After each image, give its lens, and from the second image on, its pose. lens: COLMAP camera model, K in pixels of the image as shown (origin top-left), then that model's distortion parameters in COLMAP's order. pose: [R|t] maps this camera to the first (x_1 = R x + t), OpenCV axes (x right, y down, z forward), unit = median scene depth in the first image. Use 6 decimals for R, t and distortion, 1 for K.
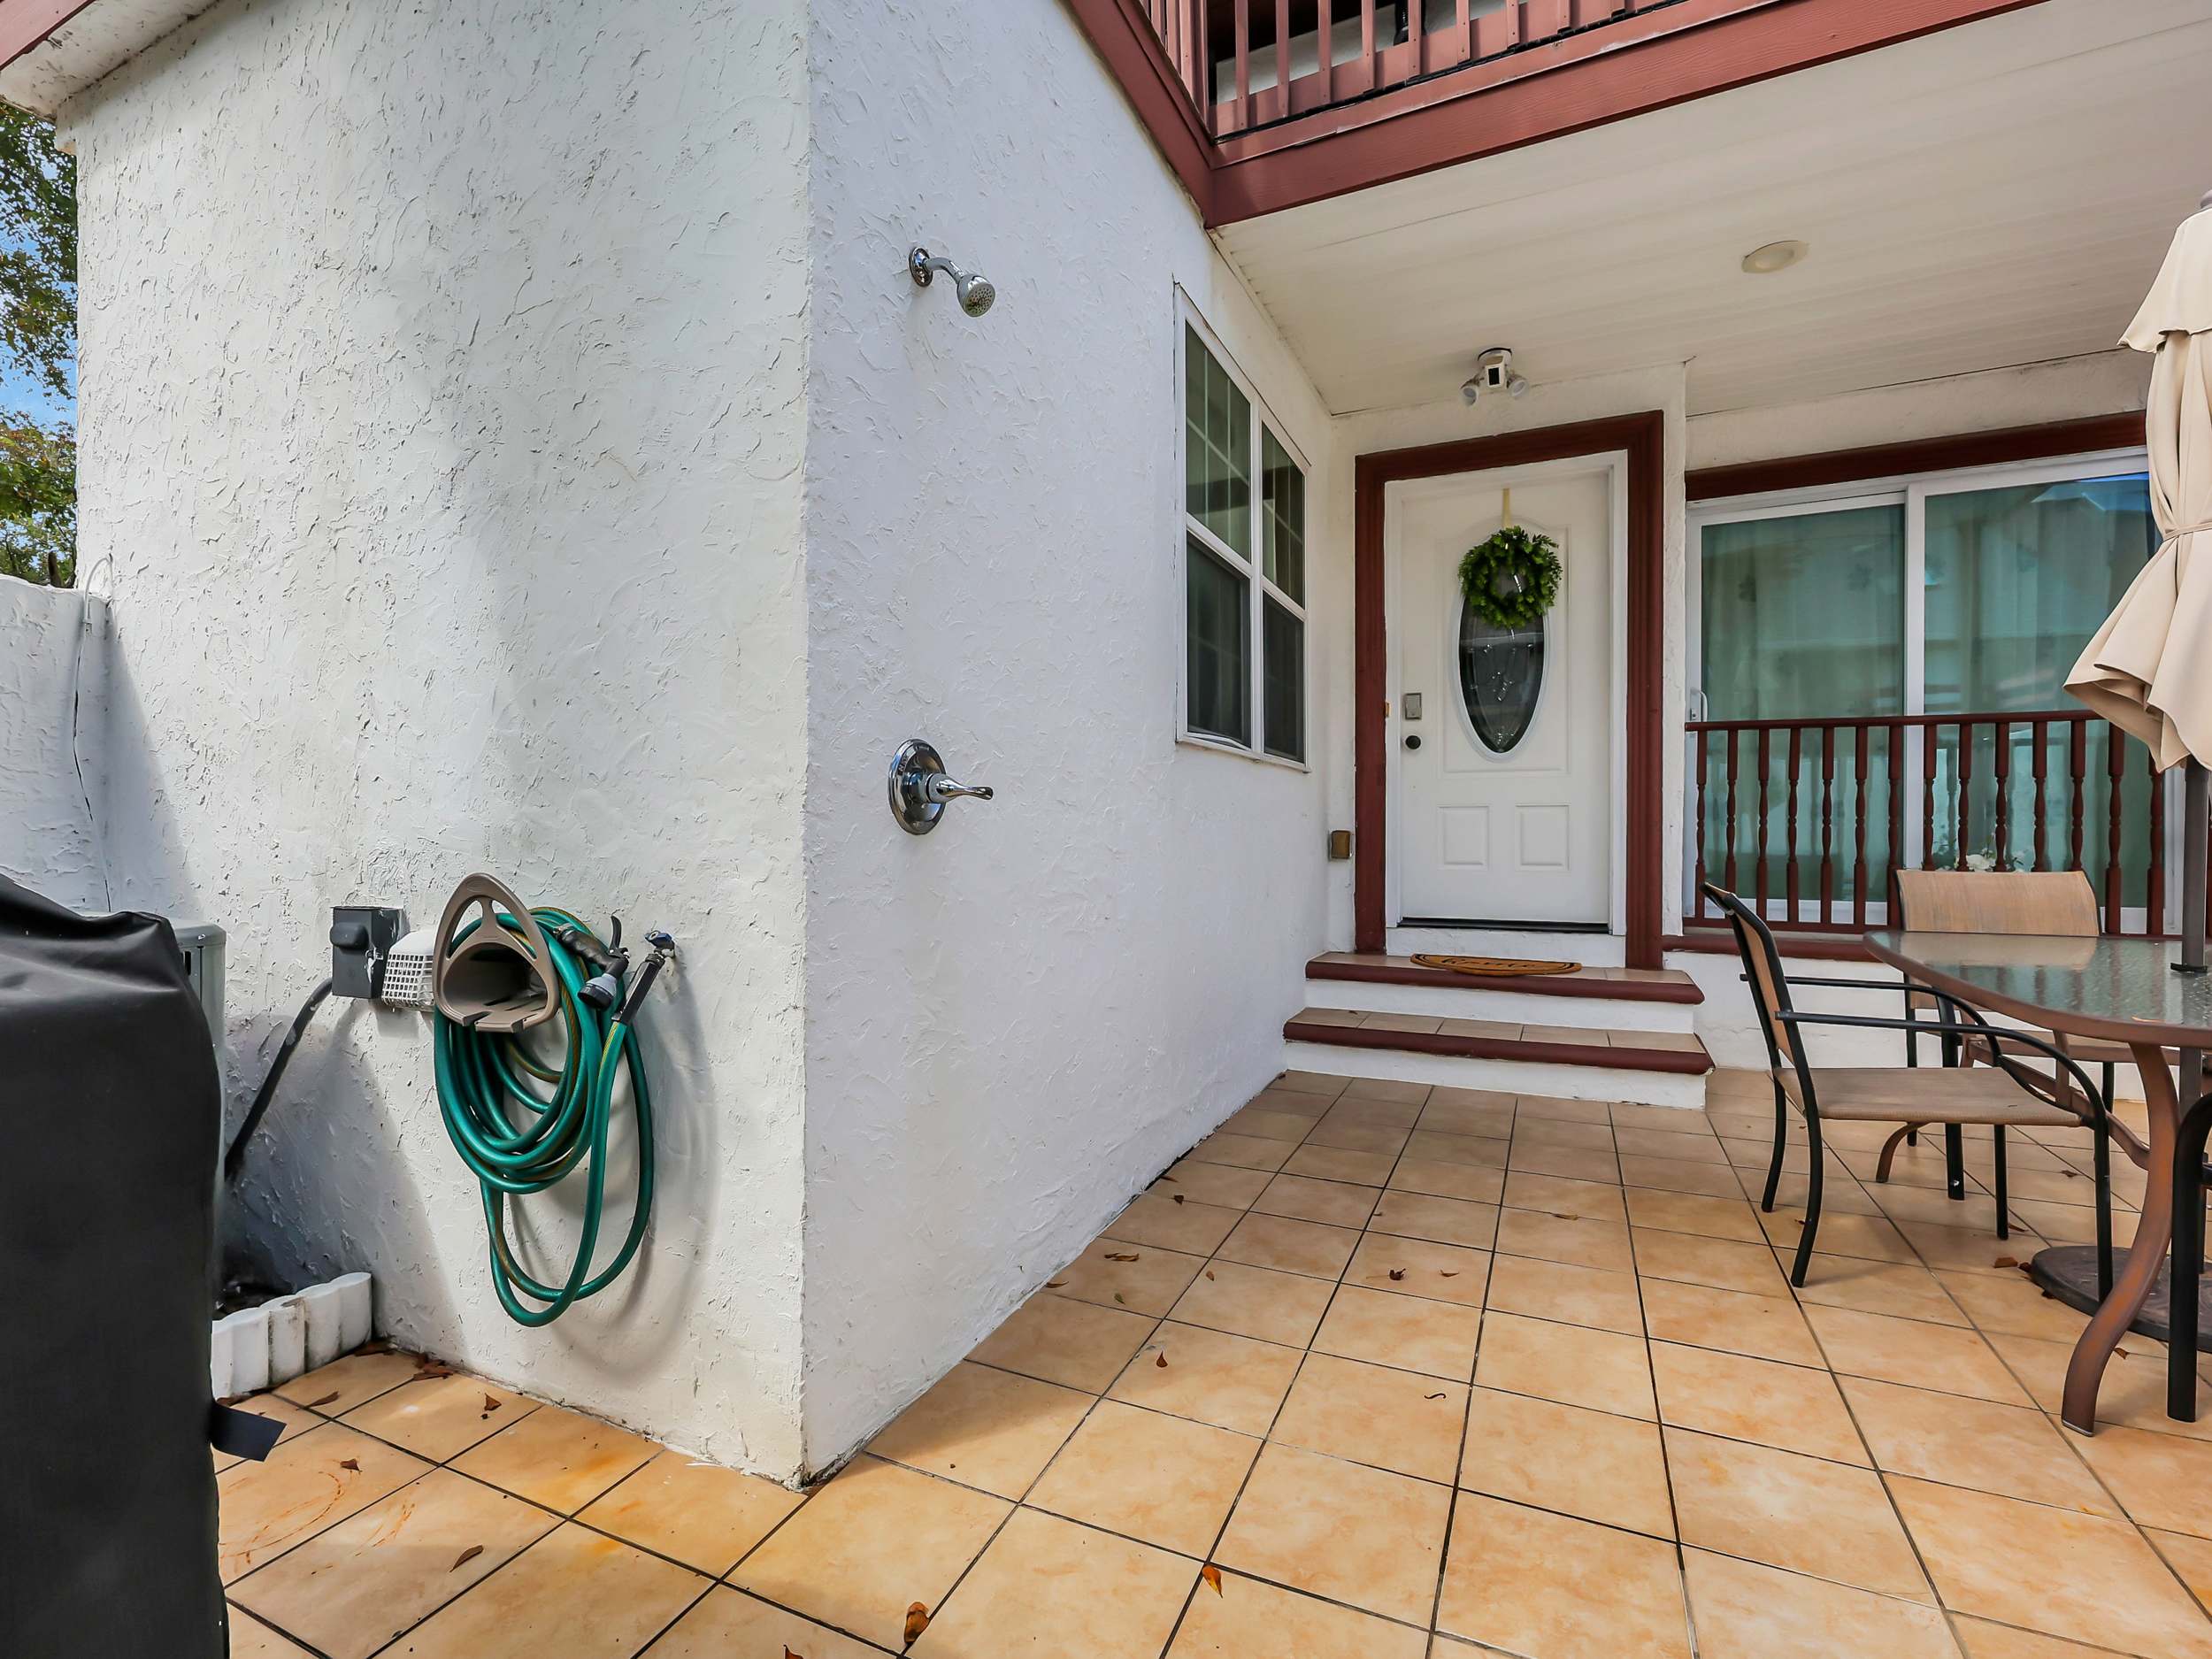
lens RADIAL K [[1006.0, 0, 1105.0], [0, 1006.0, 834.8], [0, 0, 1]] dist [0.001181, -0.000018]
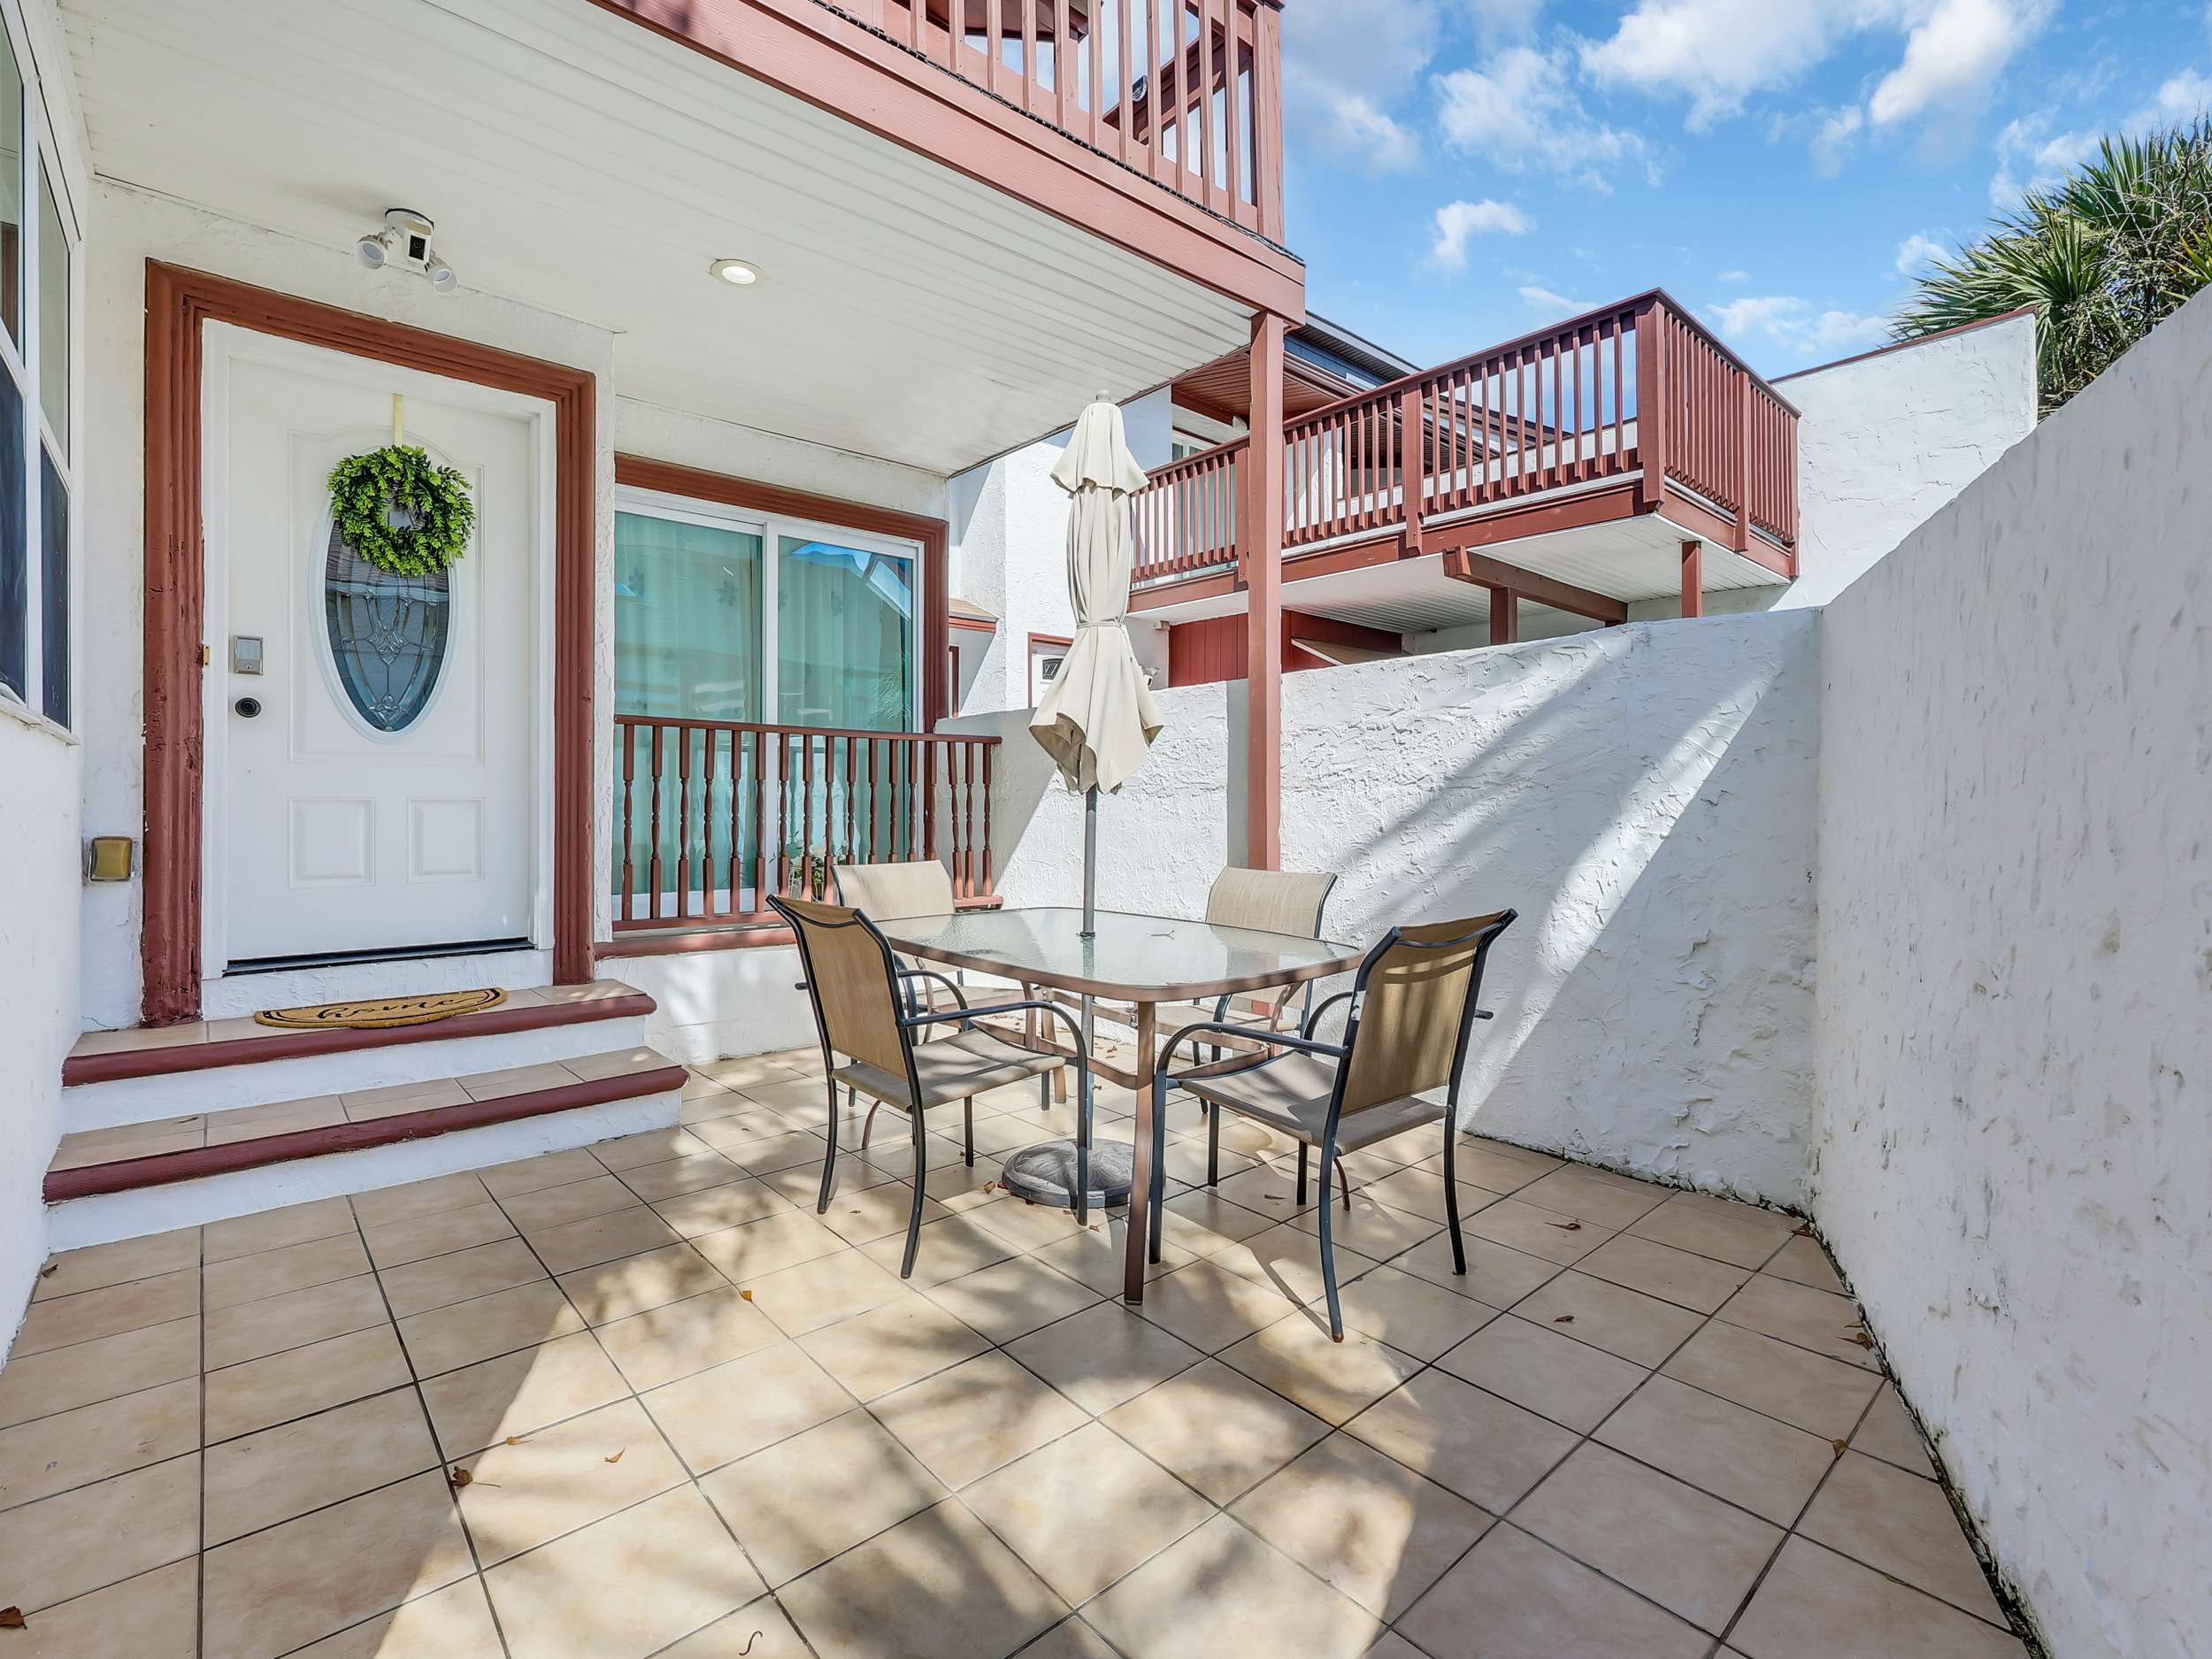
lens RADIAL K [[1019.1, 0, 1105.0], [0, 1019.1, 799.7], [0, 0, 1]] dist [-0.001029, -0.000378]
pose [[0.408622, 0.006553, 0.912680, -0.102784], [0.005054, 0.999943, -0.009443, -0.020021], [-0.912690, 0.008472, 0.408565, 0.189920]]
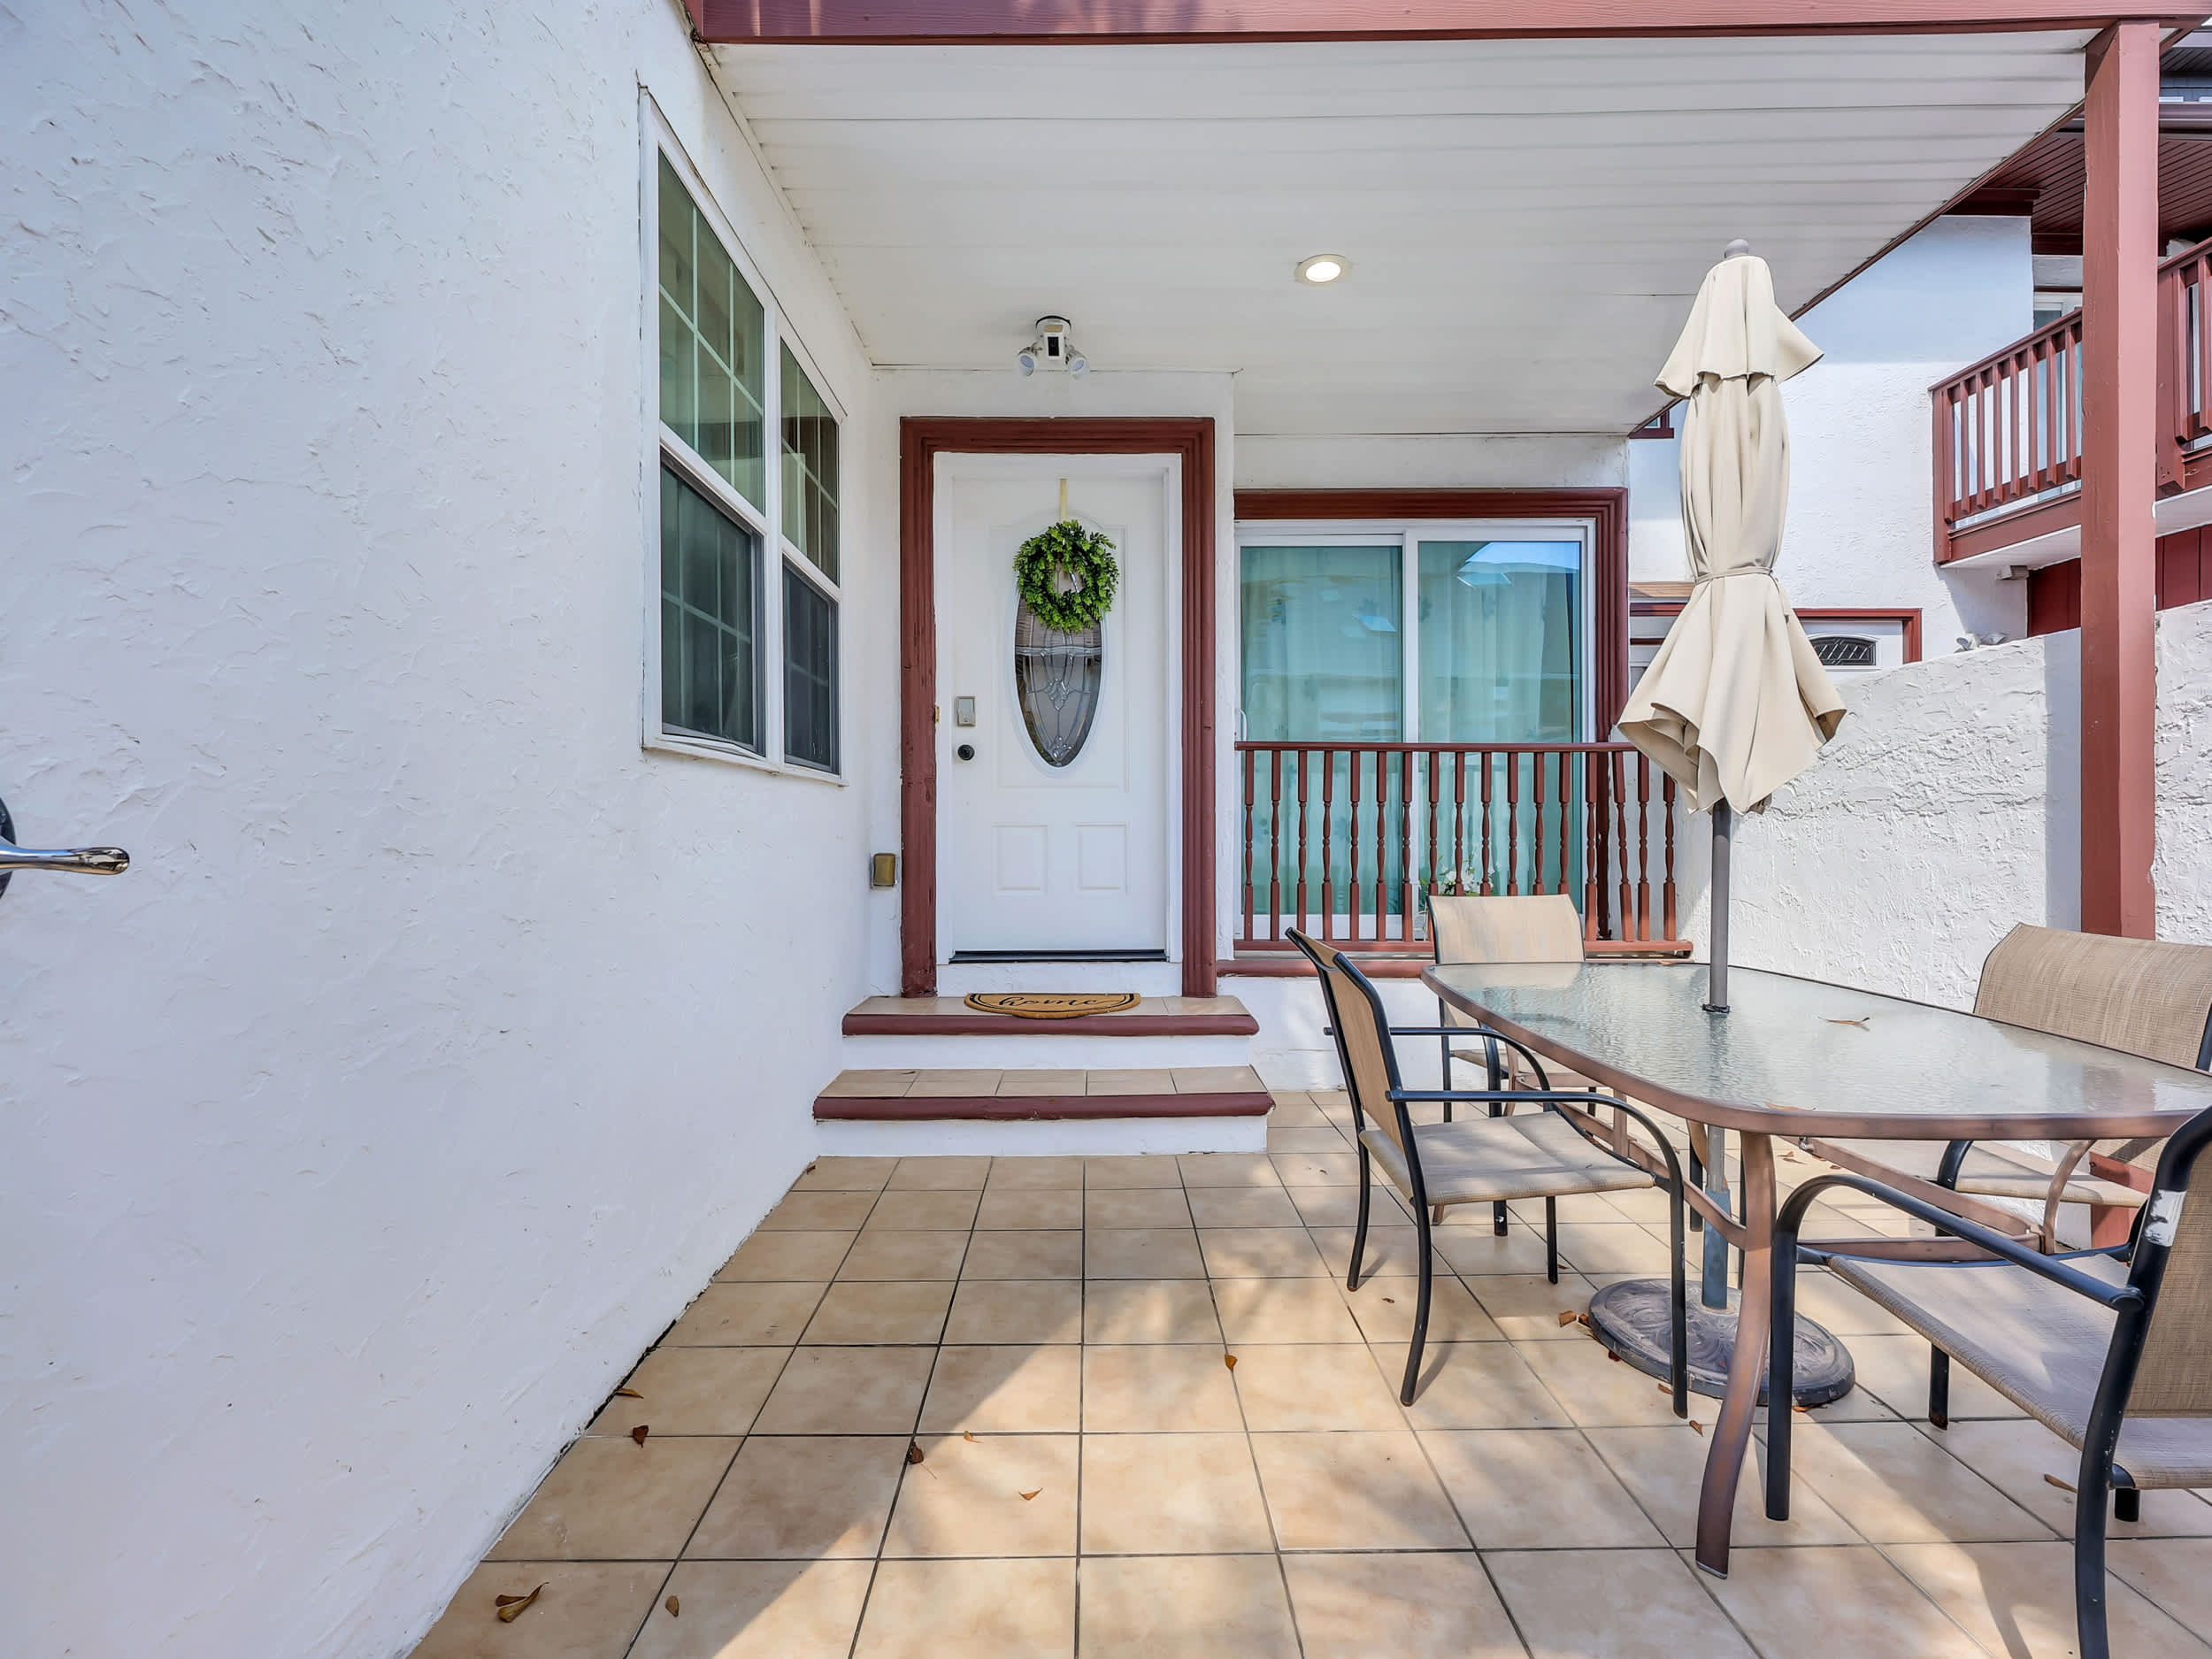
lens RADIAL K [[1010.7, 0, 1098.6], [0, 1010.7, 828.3], [0, 0, 1]] dist [-0.001986, -0.000117]
pose [[0.906690, -0.001472, 0.421794, 0.042155], [0.004273, 0.999975, -0.005696, -0.021673], [-0.421775, 0.006967, 0.906674, 0.164383]]
